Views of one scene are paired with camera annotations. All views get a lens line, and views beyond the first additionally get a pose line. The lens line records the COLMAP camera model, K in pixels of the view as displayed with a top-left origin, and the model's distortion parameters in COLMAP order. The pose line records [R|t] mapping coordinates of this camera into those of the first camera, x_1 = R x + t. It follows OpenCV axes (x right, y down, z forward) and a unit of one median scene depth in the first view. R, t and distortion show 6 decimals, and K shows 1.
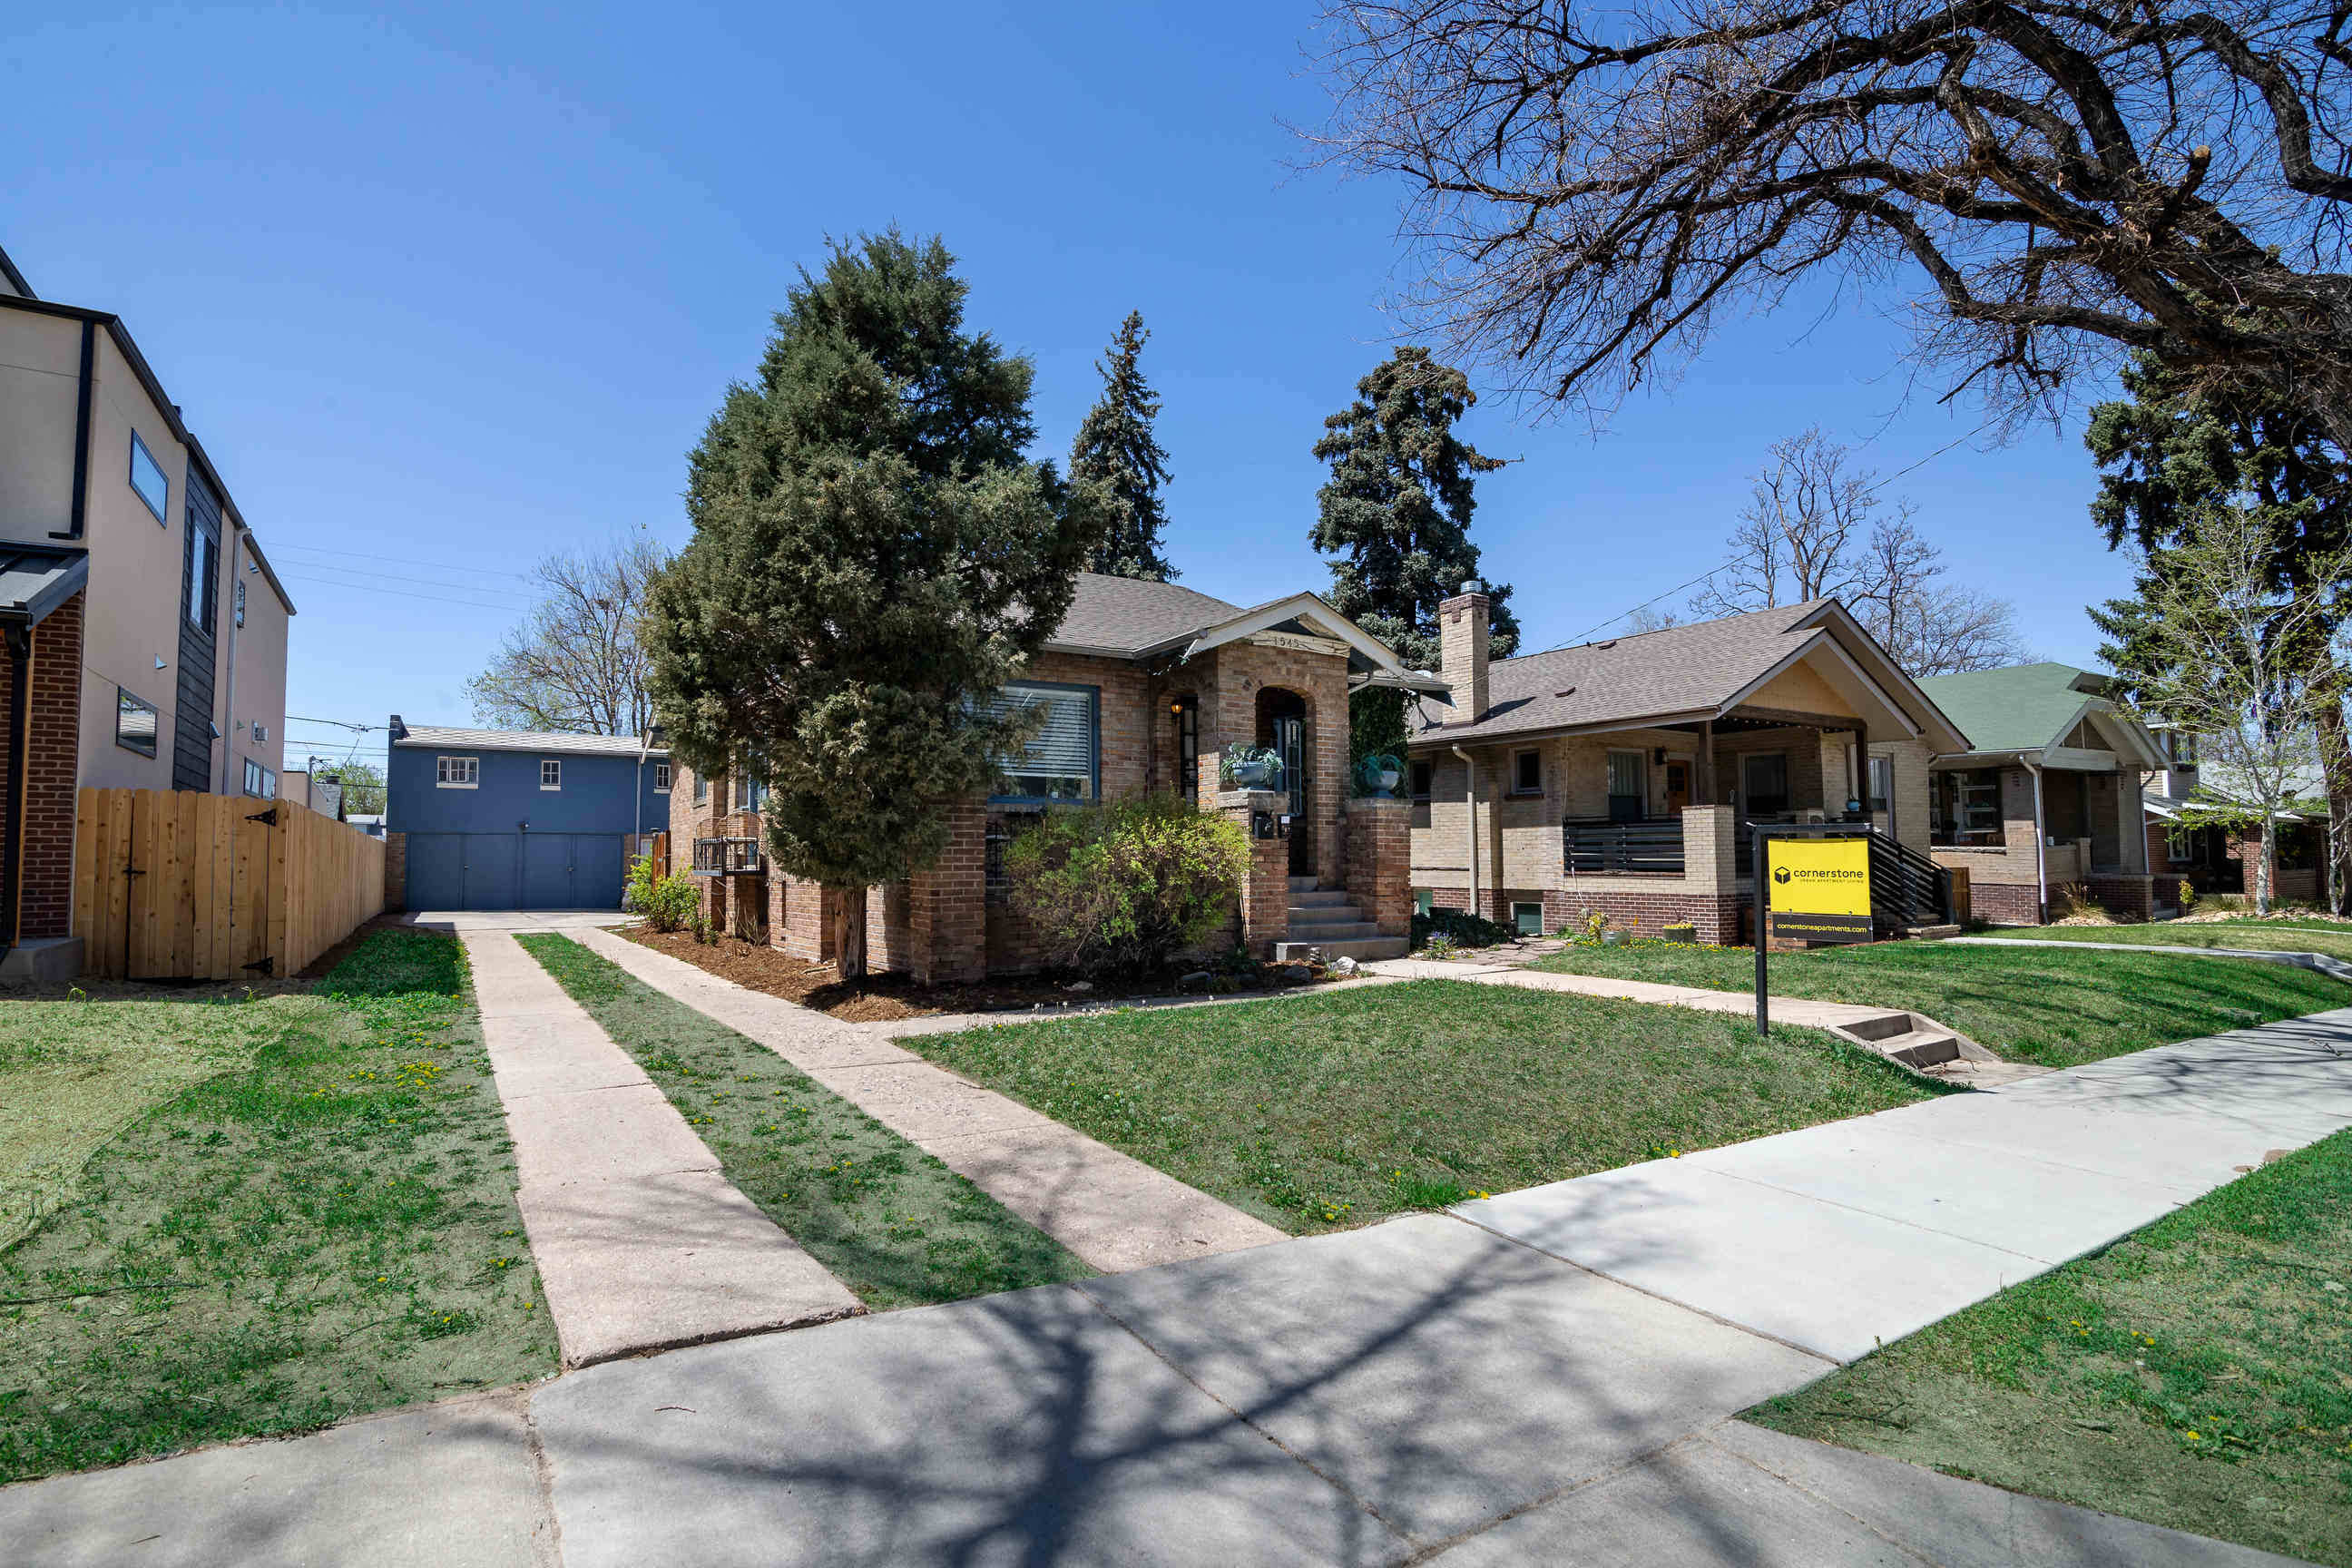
lens RADIAL K [[1139.9, 0, 1176.0], [0, 1139.9, 784.0], [0, 0, 1]] dist [-0.022567, 0.001067]
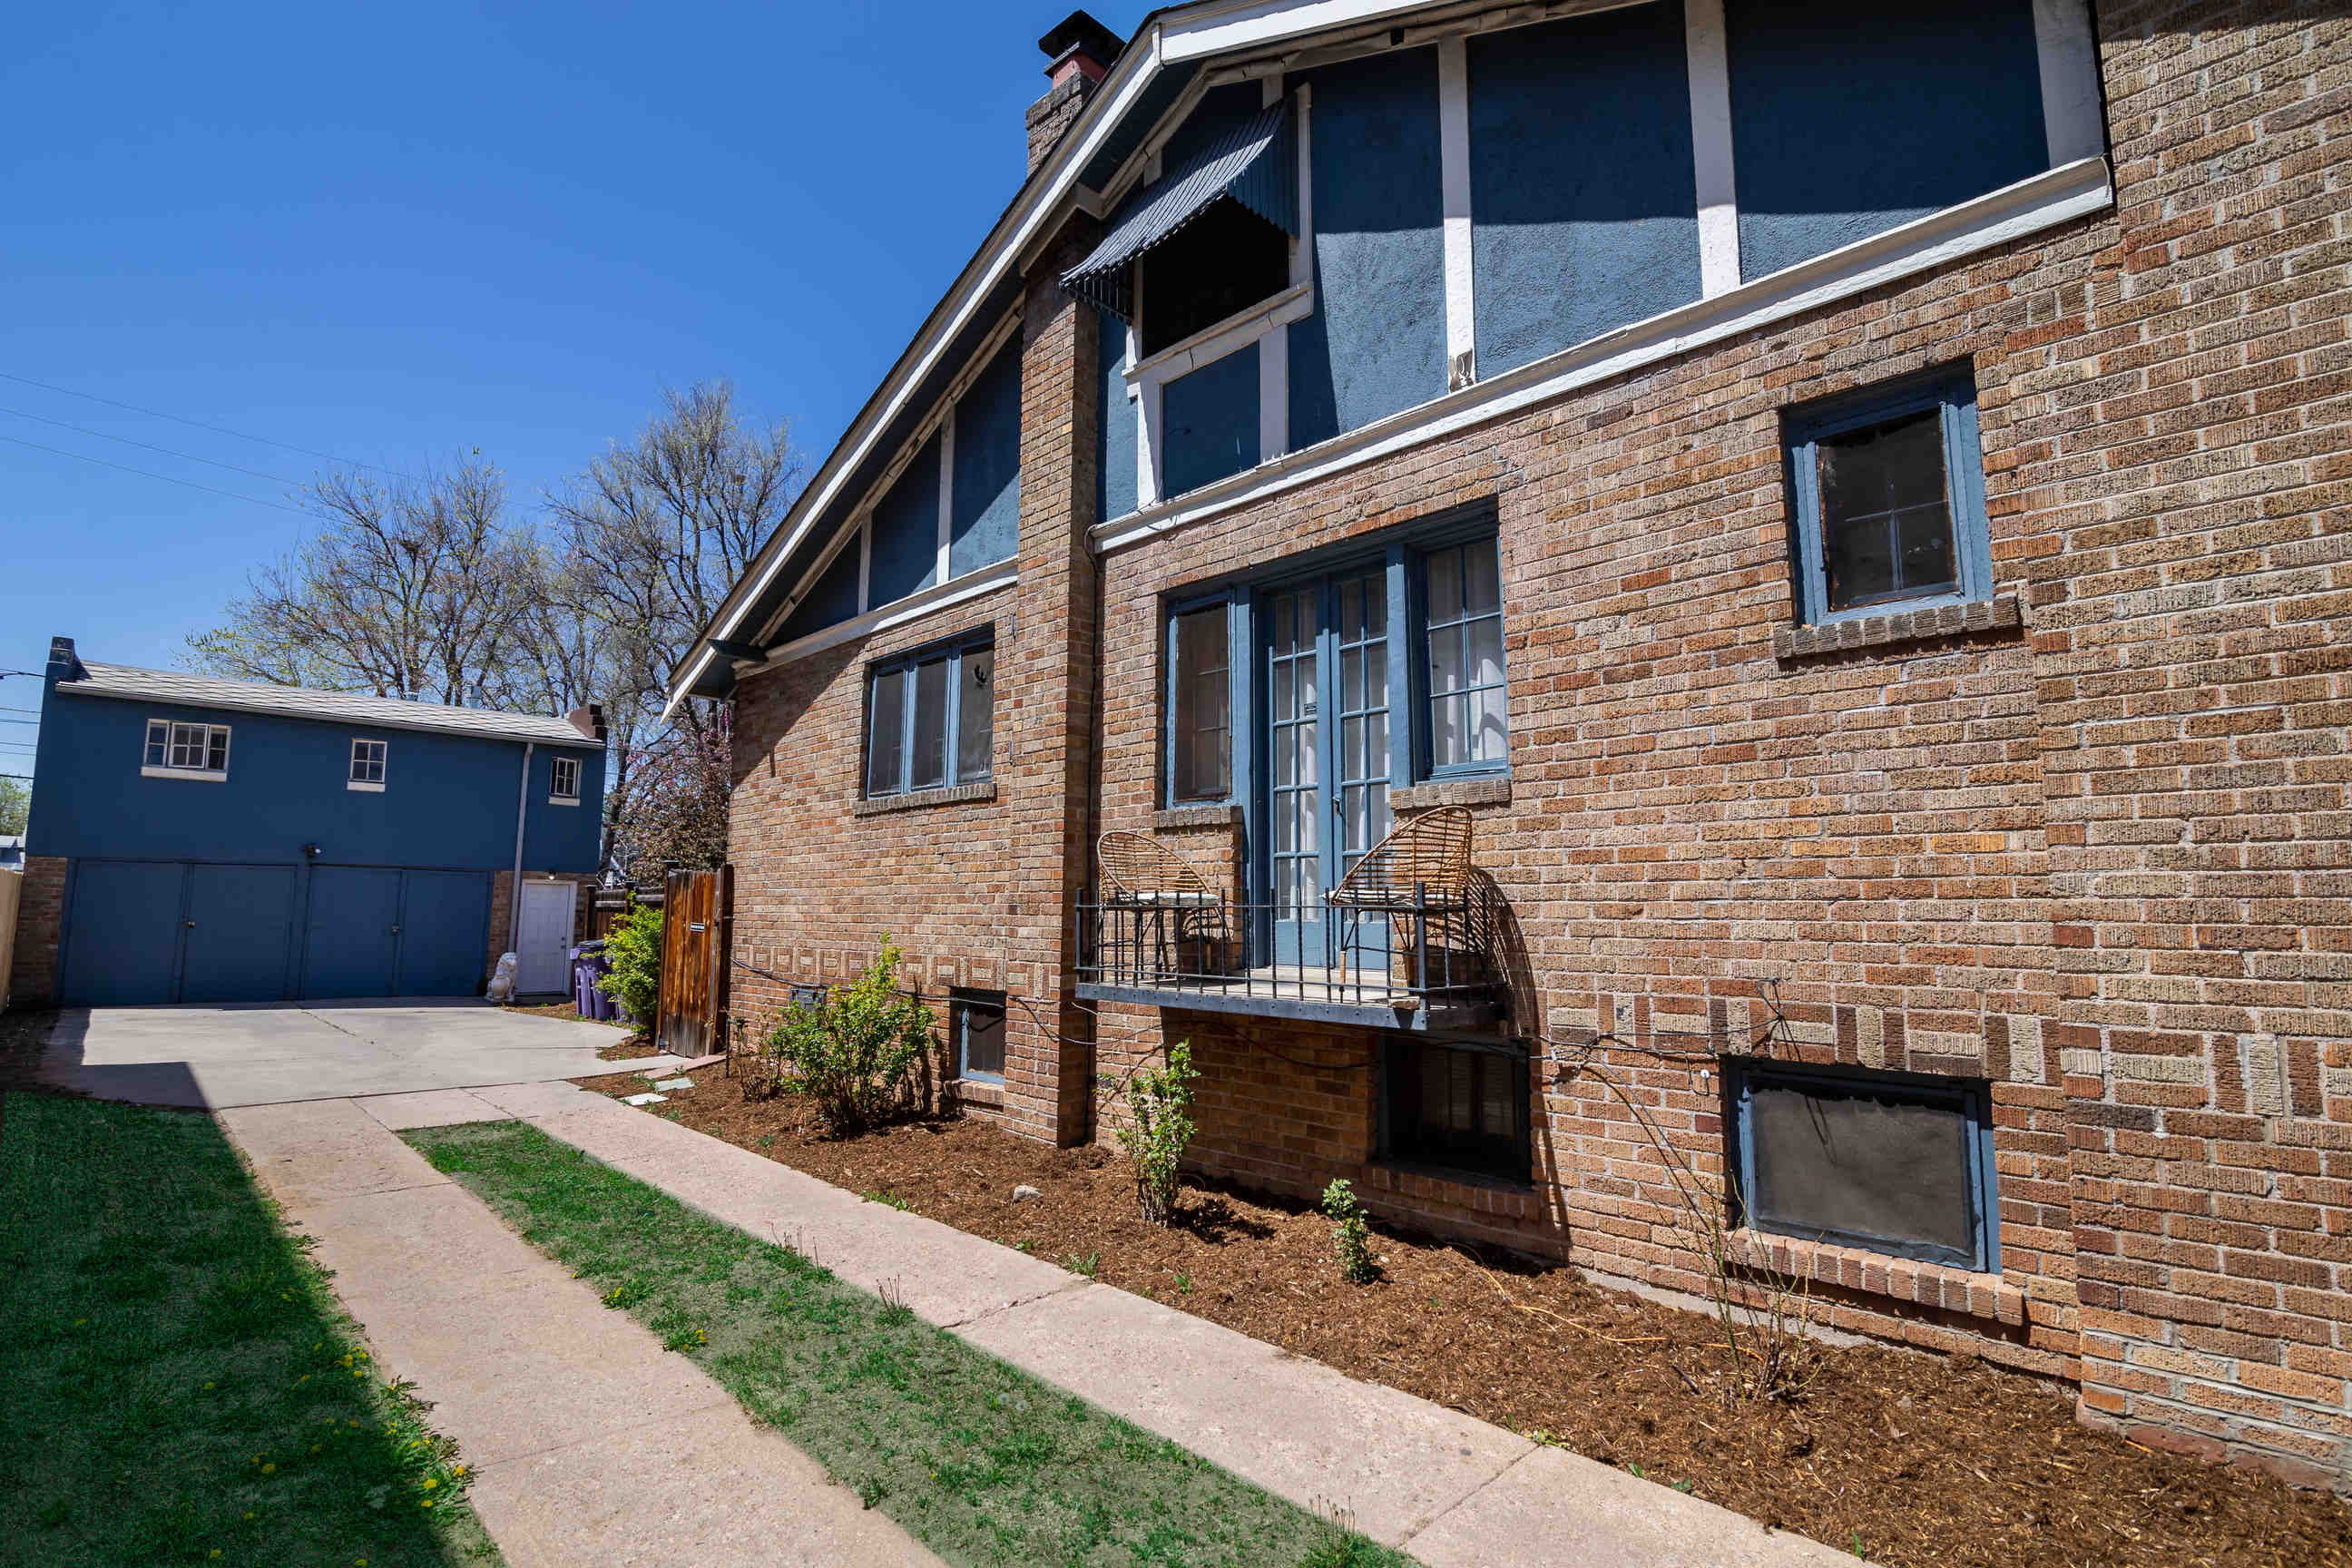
lens RADIAL K [[1100.4, 0, 1169.2], [0, 1100.4, 788.9], [0, 0, 1]] dist [-0.016524, 0.000805]
pose [[0.979627, 0.038320, 0.197134, -0.273304], [-0.029112, 0.998355, -0.049394, 0.020753], [-0.198703, 0.042649, 0.979131, 0.391957]]
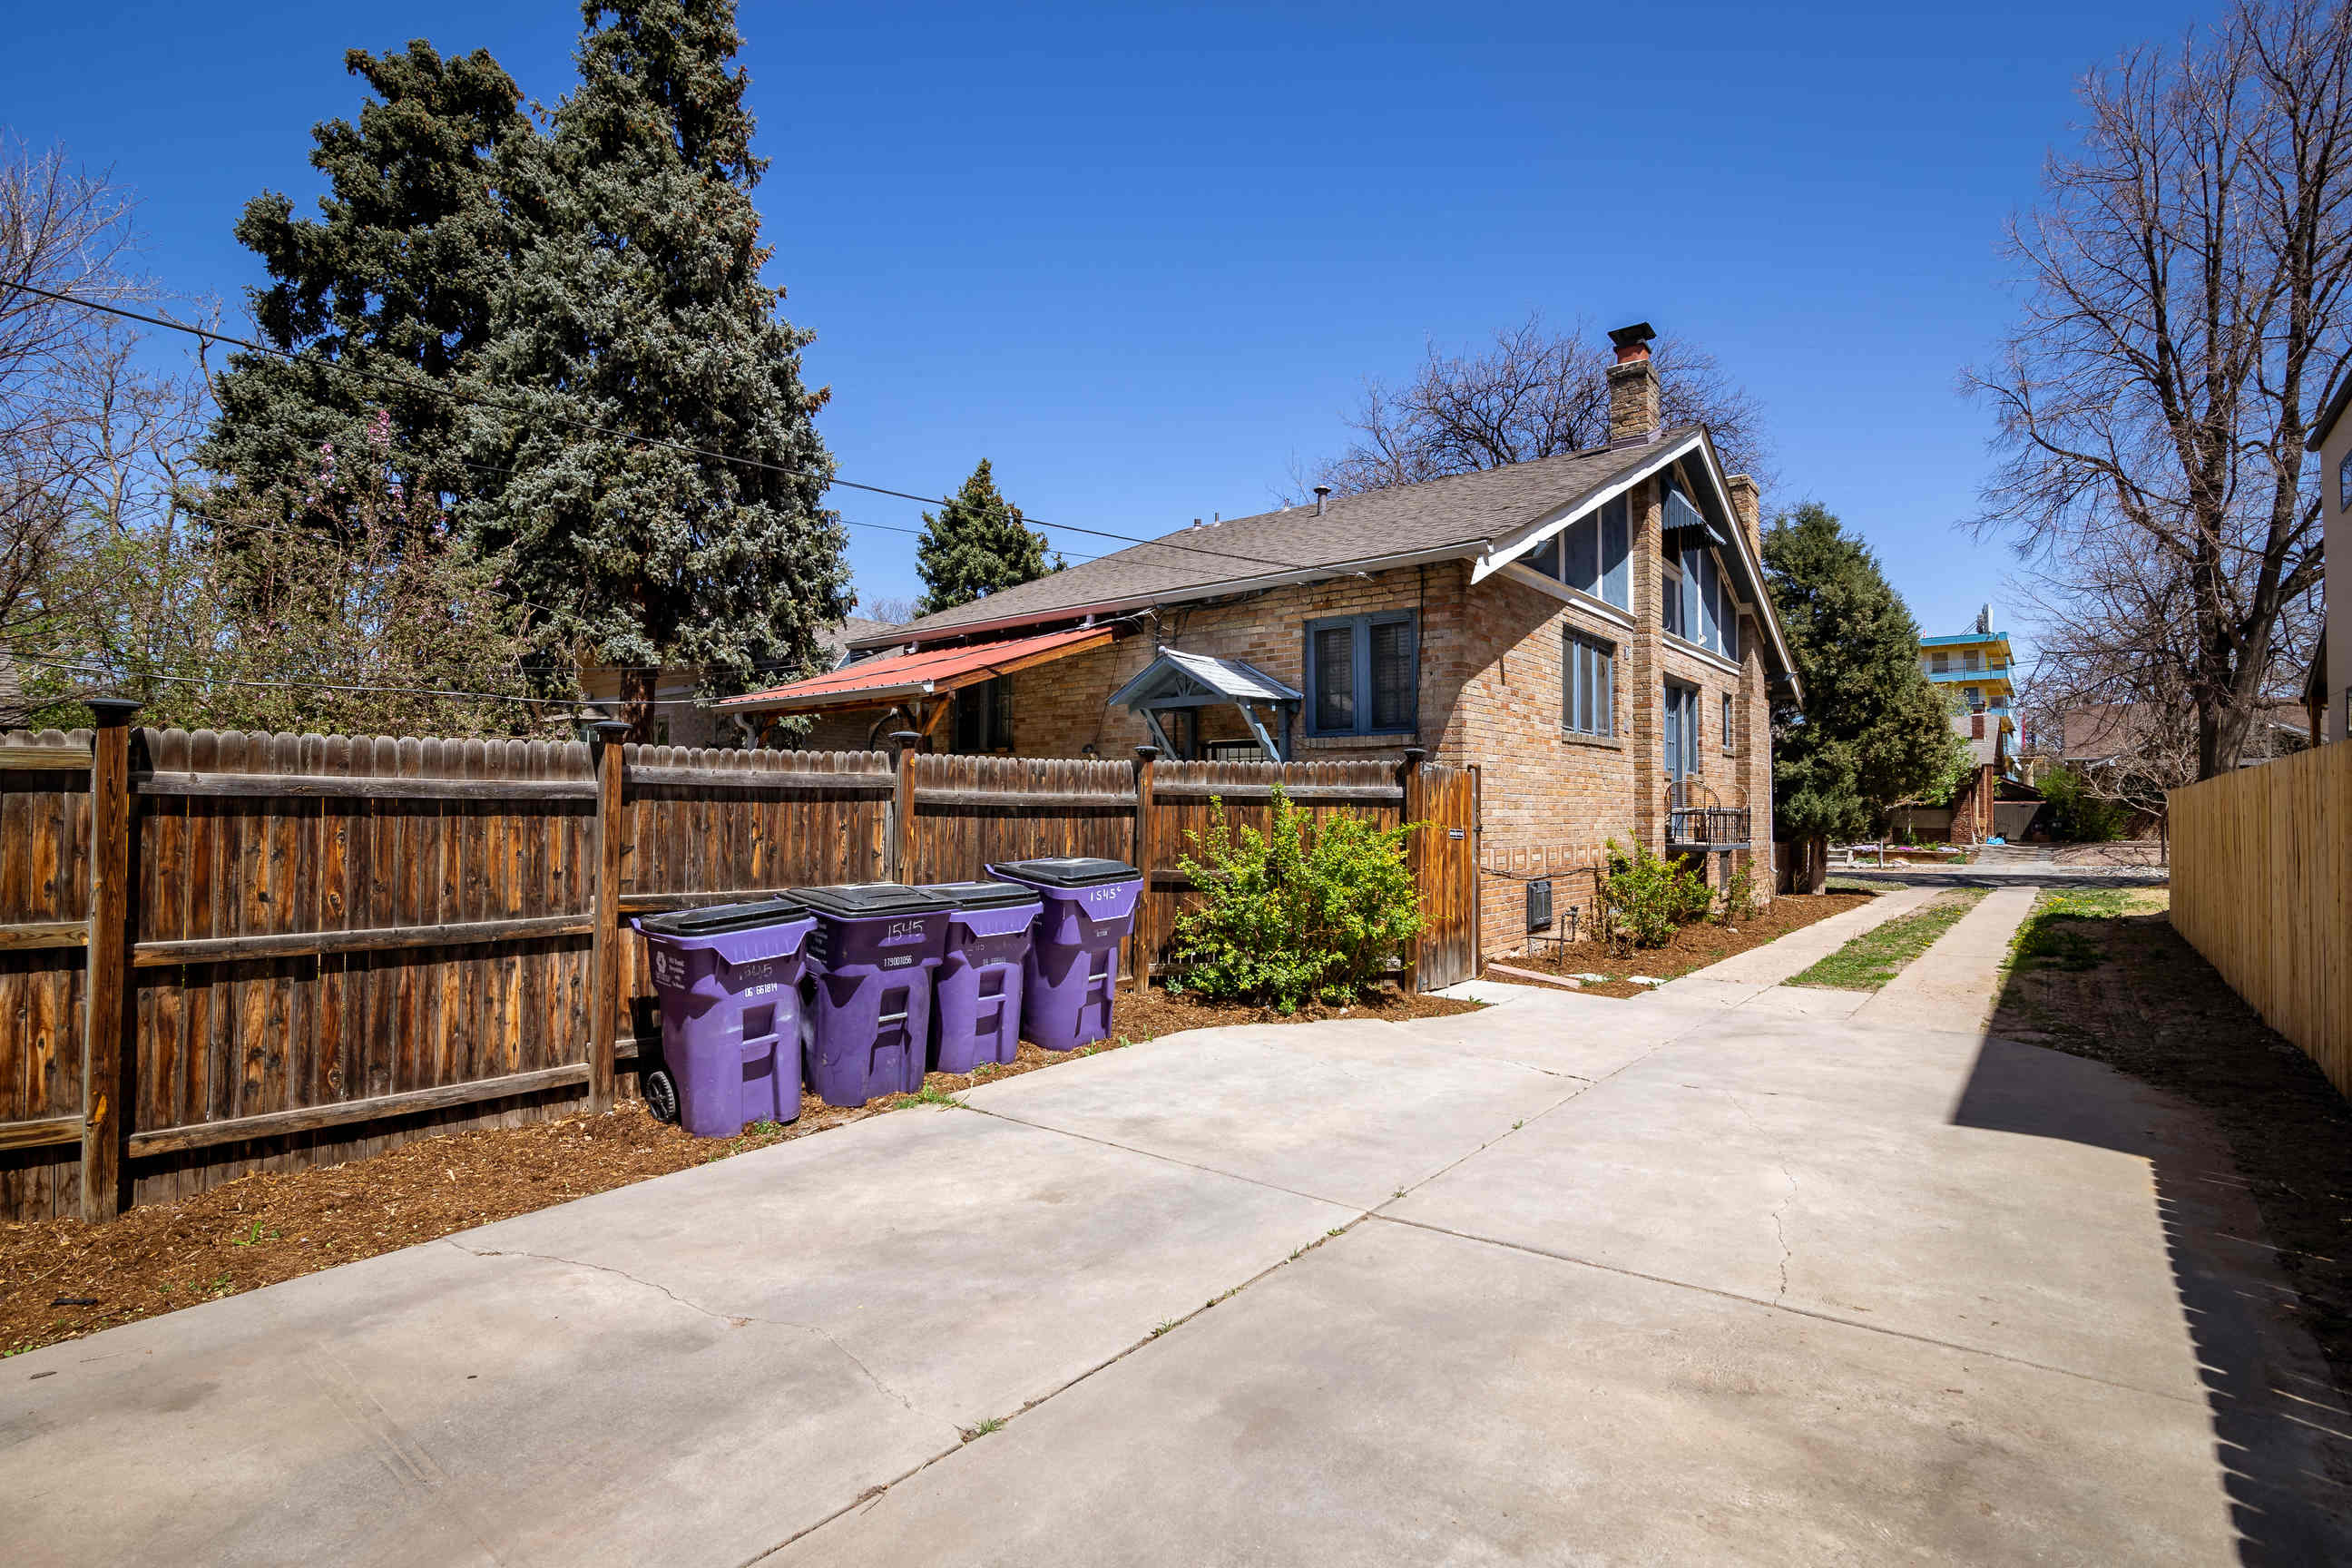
lens RADIAL K [[1100.4, 0, 1169.2], [0, 1100.4, 788.9], [0, 0, 1]] dist [-0.016524, 0.000805]
pose [[-0.301290, 0.028116, 0.953118, -0.616429], [-0.067610, 0.996420, -0.050765, 0.060474], [-0.951133, -0.079735, -0.298310, 0.935881]]
